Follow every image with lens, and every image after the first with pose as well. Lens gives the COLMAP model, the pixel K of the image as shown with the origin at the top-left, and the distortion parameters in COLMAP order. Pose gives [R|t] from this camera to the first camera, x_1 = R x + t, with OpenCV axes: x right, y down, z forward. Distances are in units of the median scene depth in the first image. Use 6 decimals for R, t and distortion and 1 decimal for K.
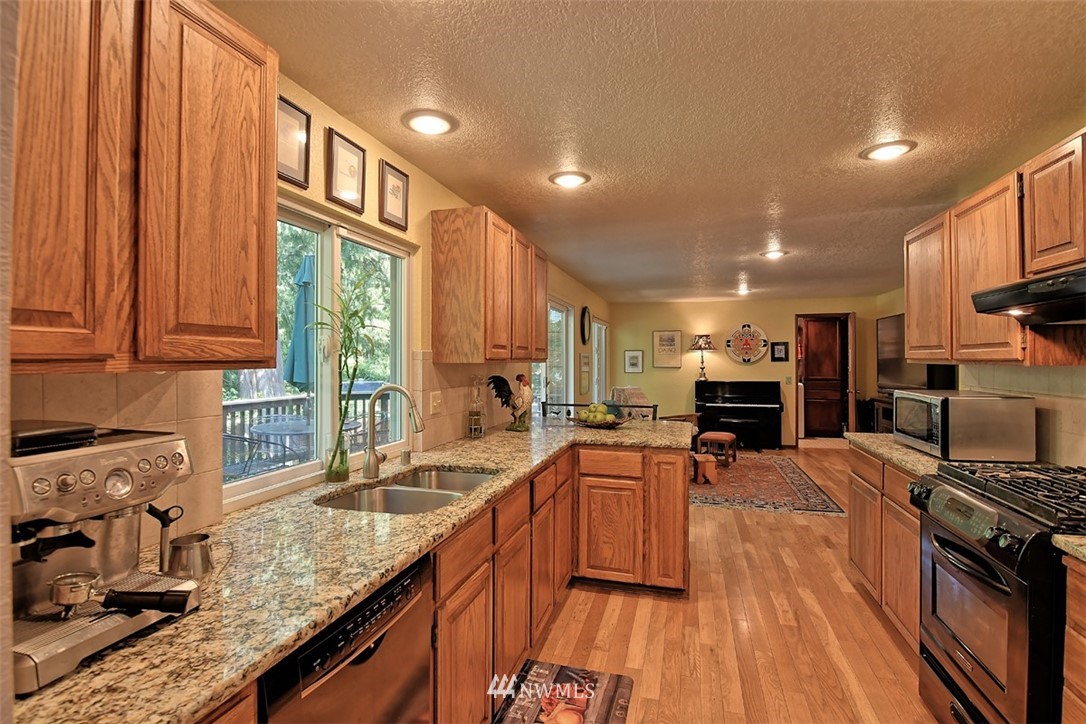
lens RADIAL K [[530.5, 0, 538.4], [0, 530.5, 357.1], [0, 0, 1]] dist [-0.010680, -0.000490]
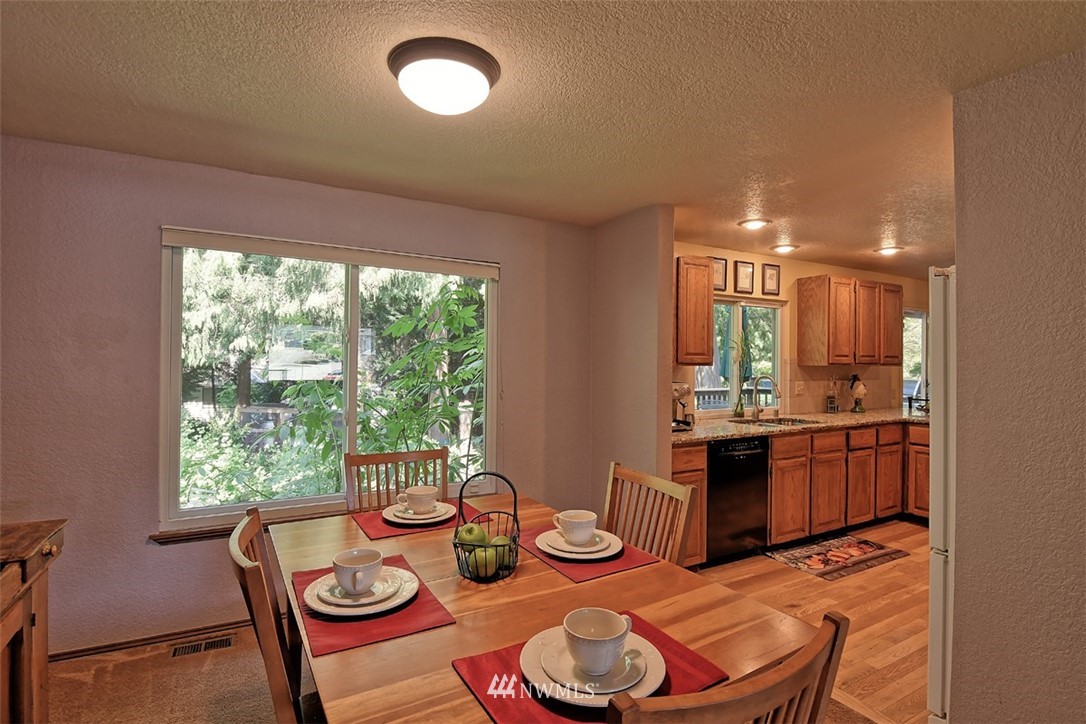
lens RADIAL K [[530.5, 0, 538.4], [0, 530.5, 357.1], [0, 0, 1]] dist [-0.010680, -0.000490]
pose [[0.708312, 0.002976, -0.705893, 0.518272], [-0.004899, 0.999988, -0.000700, -0.012962], [0.705882, 0.003954, 0.708318, -1.023691]]
